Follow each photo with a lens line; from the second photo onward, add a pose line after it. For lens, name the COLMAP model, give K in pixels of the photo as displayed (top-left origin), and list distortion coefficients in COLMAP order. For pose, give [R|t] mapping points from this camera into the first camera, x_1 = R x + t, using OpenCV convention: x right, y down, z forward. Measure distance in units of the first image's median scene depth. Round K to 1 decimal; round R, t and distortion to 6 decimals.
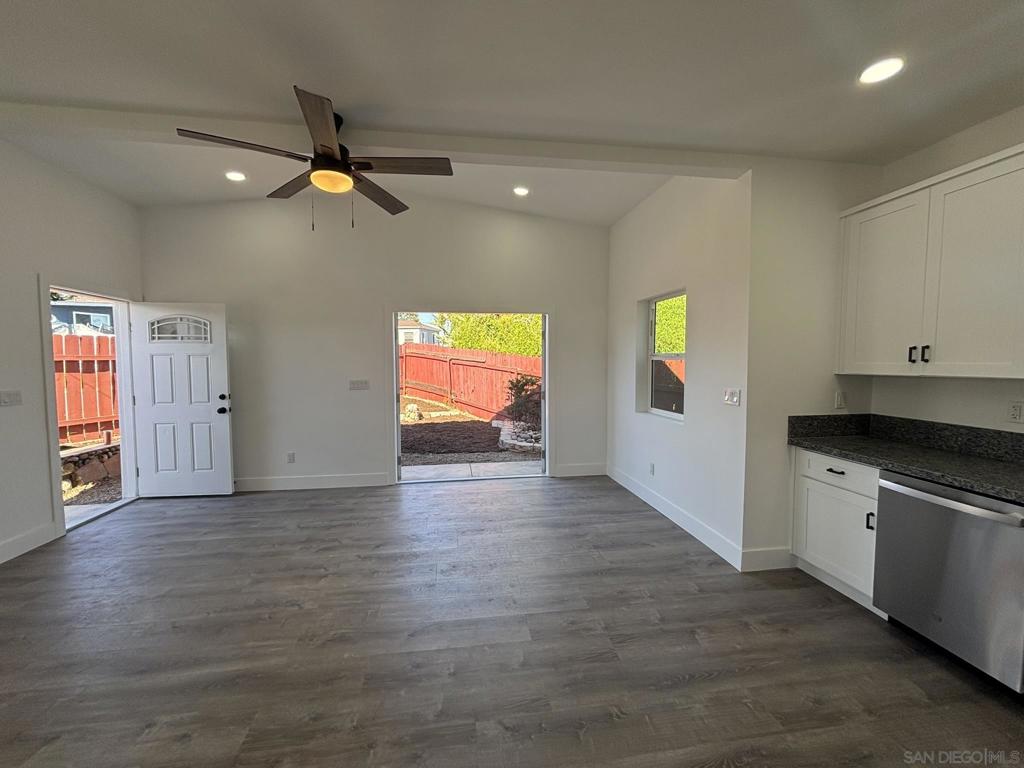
lens RADIAL K [[411.2, 0, 509.7], [0, 411.2, 382.1], [0, 0, 1]] dist [0.002034, -0.000745]
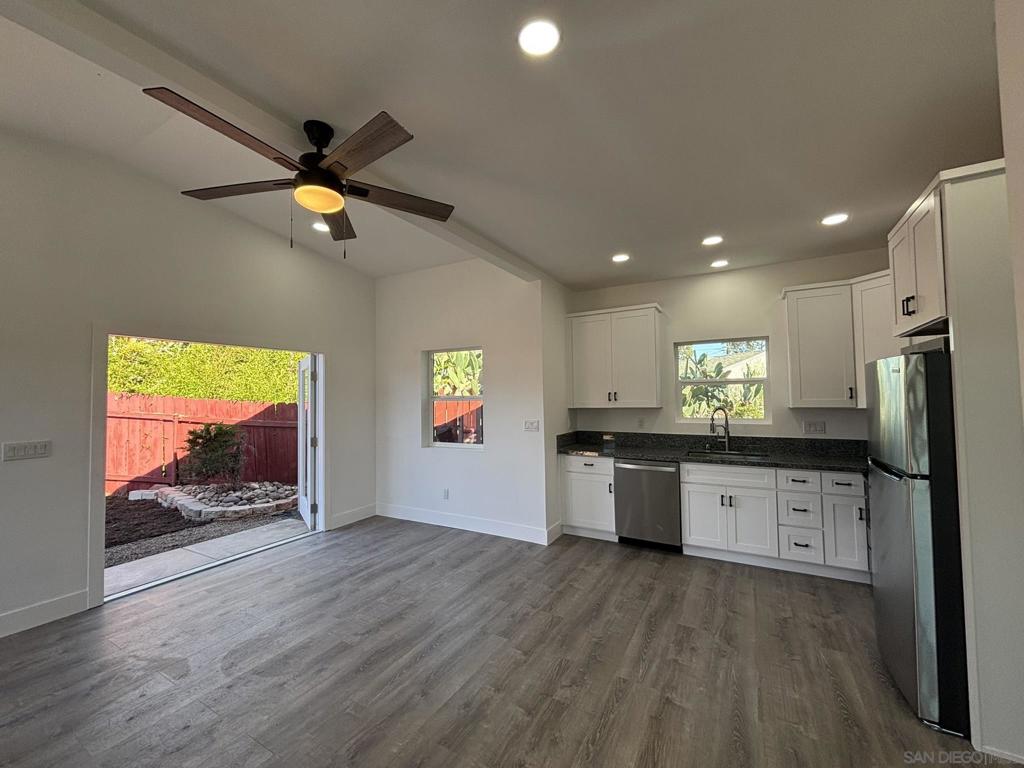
lens RADIAL K [[412.6, 0, 510.0], [0, 412.6, 382.2], [0, 0, 1]] dist [-0.001660, 0.001076]
pose [[0.617953, 0.022421, 0.785895, -0.609850], [0.054985, 0.995913, -0.071648, -0.016826], [-0.784290, 0.087488, 0.614195, 0.137456]]
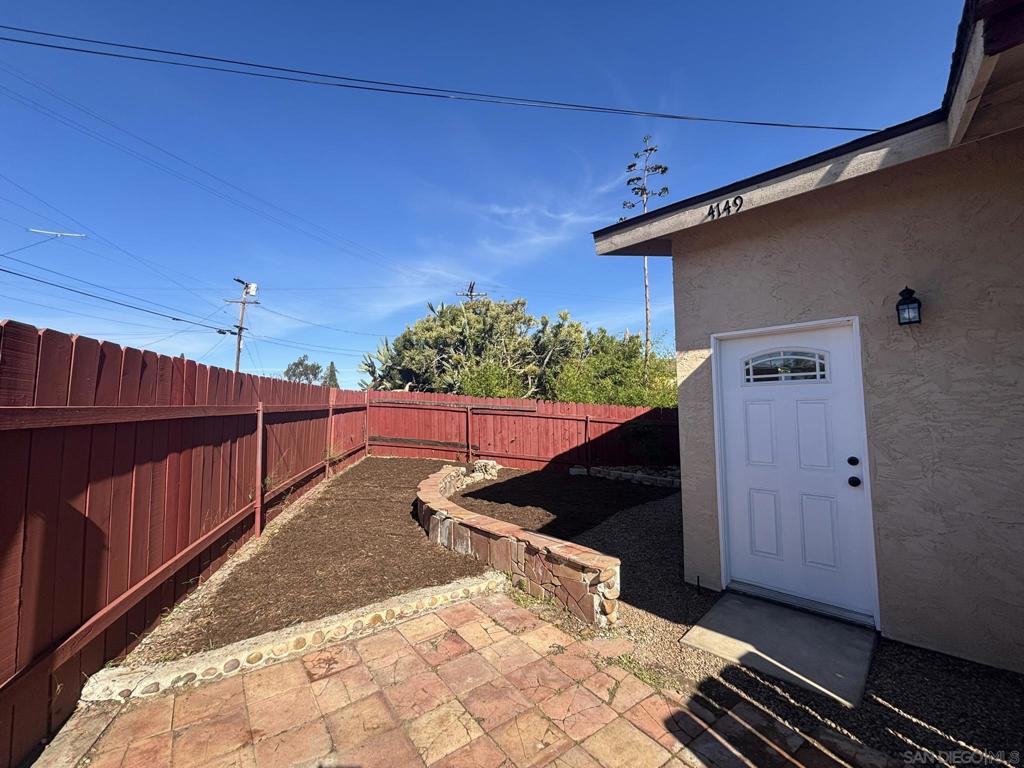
lens RADIAL K [[411.2, 0, 509.7], [0, 411.2, 382.1], [0, 0, 1]] dist [0.002034, -0.000745]
pose [[0.796011, 0.028782, 0.604598, -2.401791], [0.046509, 0.993007, -0.108506, -0.046559], [-0.603493, 0.114491, 0.789106, 0.804114]]
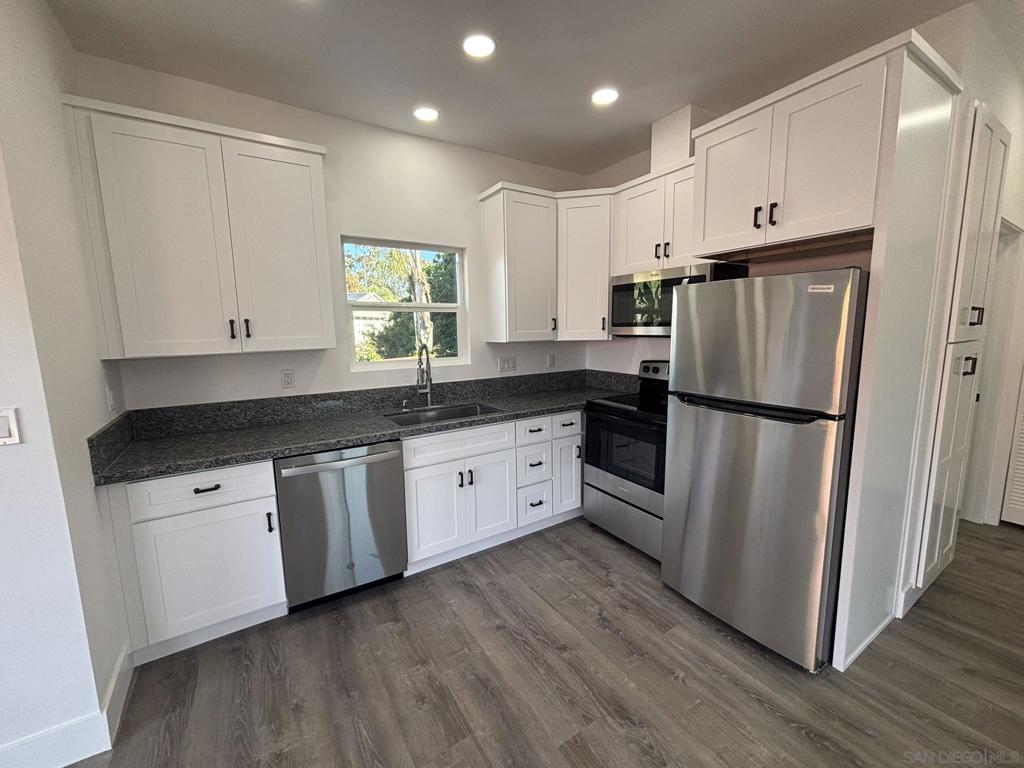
lens RADIAL K [[410.6, 0, 511.3], [0, 410.6, 383.0], [0, 0, 1]] dist [0.001644, -0.000309]
pose [[-0.410957, -0.114382, 0.904451, -0.057043], [0.067179, 0.985601, 0.155169, -0.037110], [-0.909176, 0.124528, -0.397355, 0.613941]]
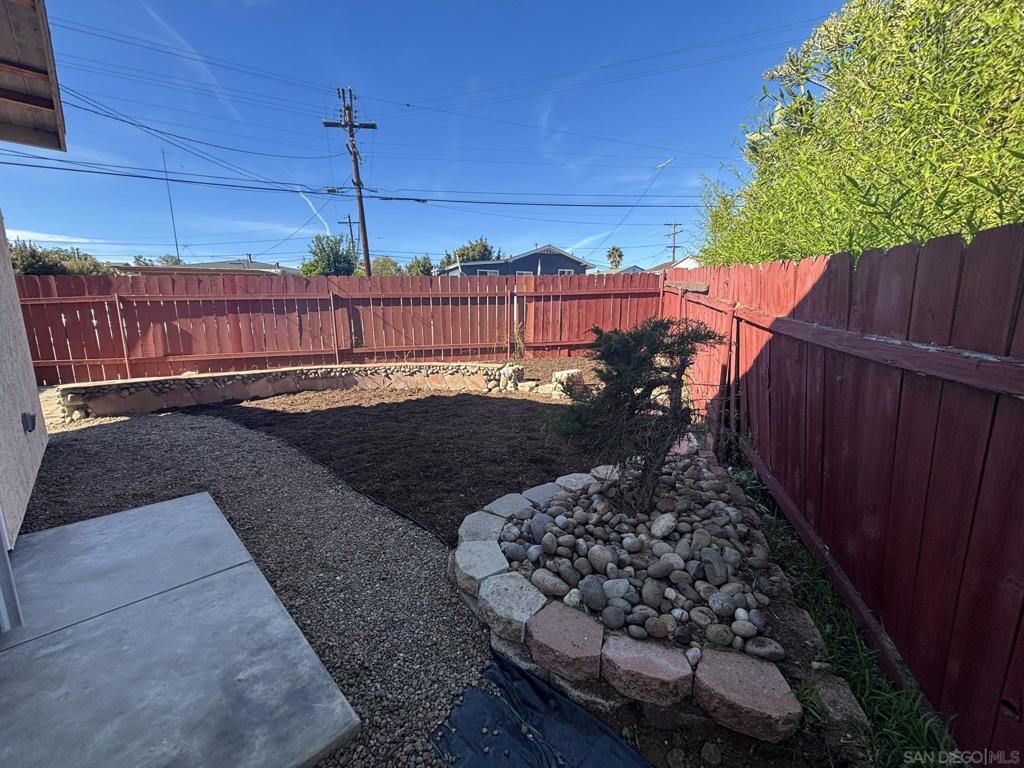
lens RADIAL K [[410.6, 0, 509.6], [0, 410.6, 383.2], [0, 0, 1]] dist [0.000205, -0.000086]
pose [[0.602652, 0.136303, -0.786277, 0.583871], [-0.036278, 0.988966, 0.143634, -0.027348], [0.797179, -0.058037, 0.600947, 1.874389]]
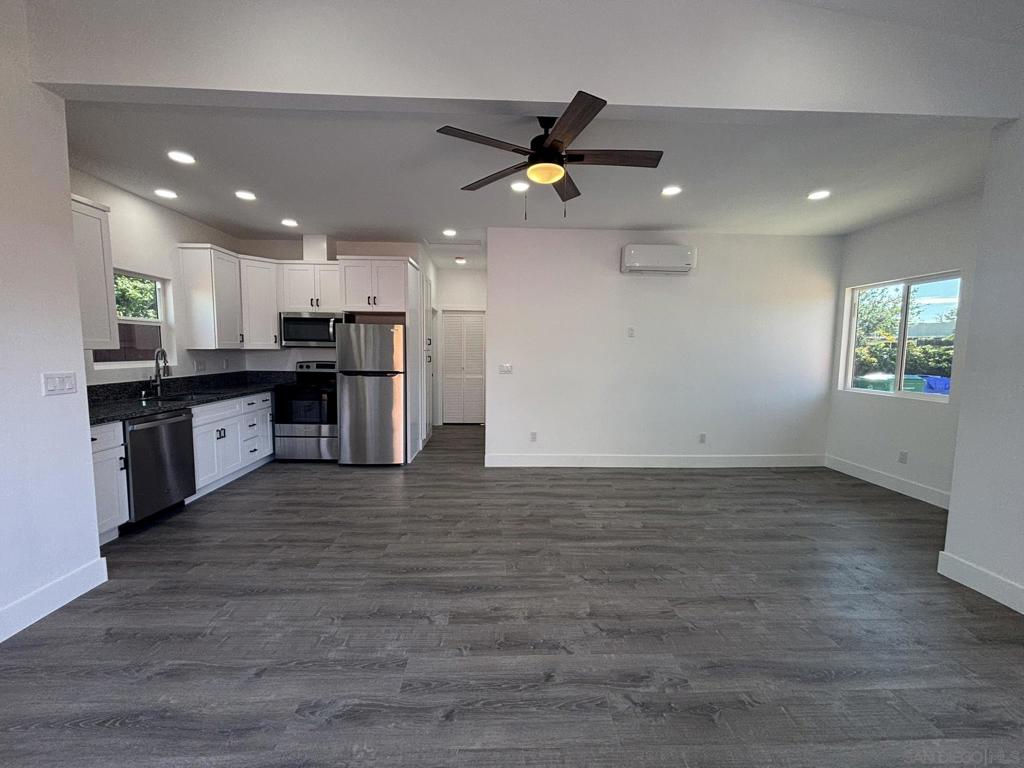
lens RADIAL K [[412.6, 0, 510.0], [0, 412.6, 382.2], [0, 0, 1]] dist [-0.001660, 0.001076]
pose [[-0.994787, -0.017569, 0.100454, -0.325564], [-0.003638, 0.990535, 0.137209, -0.067956], [-0.101914, 0.136129, -0.985435, 1.532862]]
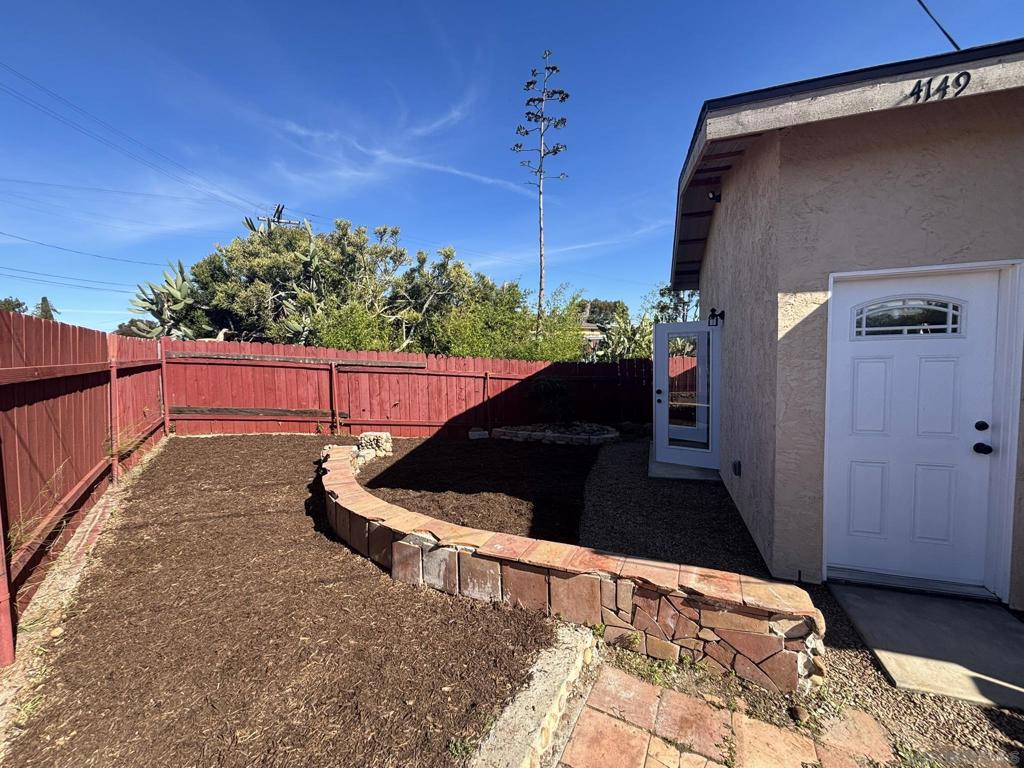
lens RADIAL K [[412.6, 0, 510.0], [0, 412.6, 382.2], [0, 0, 1]] dist [-0.001660, 0.001076]
pose [[0.464087, -0.060237, 0.883739, -2.396227], [0.068067, 0.997160, 0.032223, -0.115064], [-0.883171, 0.045199, 0.466869, 1.548125]]
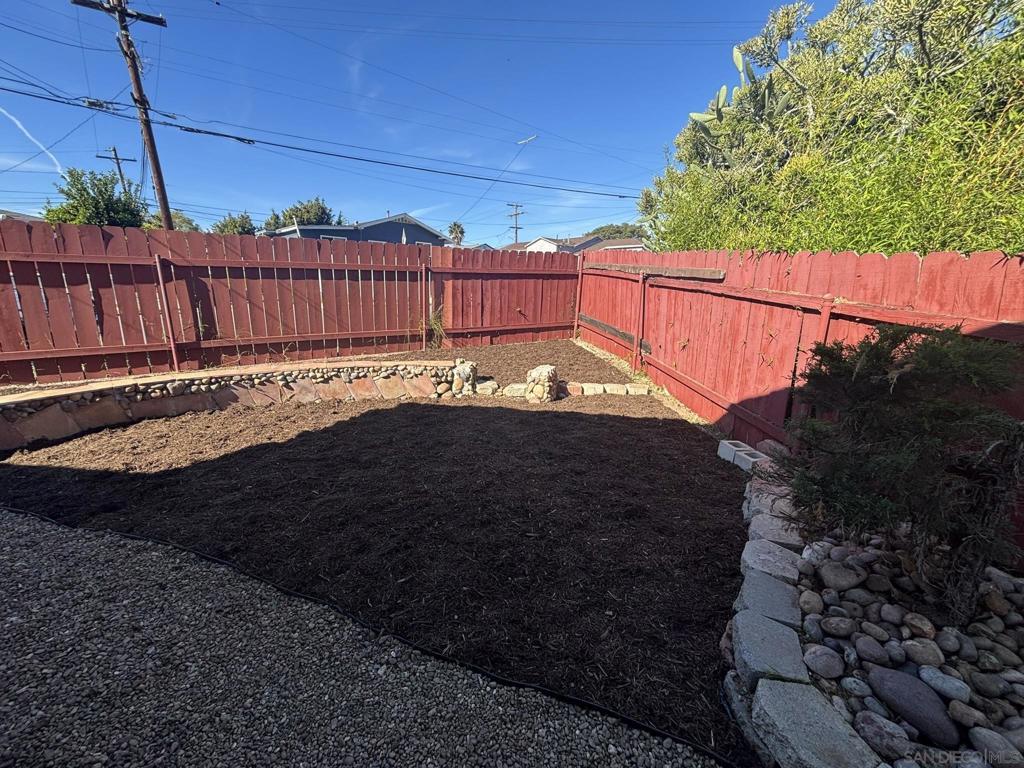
lens RADIAL K [[410.6, 0, 509.6], [0, 410.6, 383.2], [0, 0, 1]] dist [0.000205, -0.000086]
pose [[0.857171, 0.135412, -0.496912, -0.085475], [-0.049564, 0.982028, 0.182112, -0.044837], [0.512642, -0.131472, 0.848477, 1.821838]]
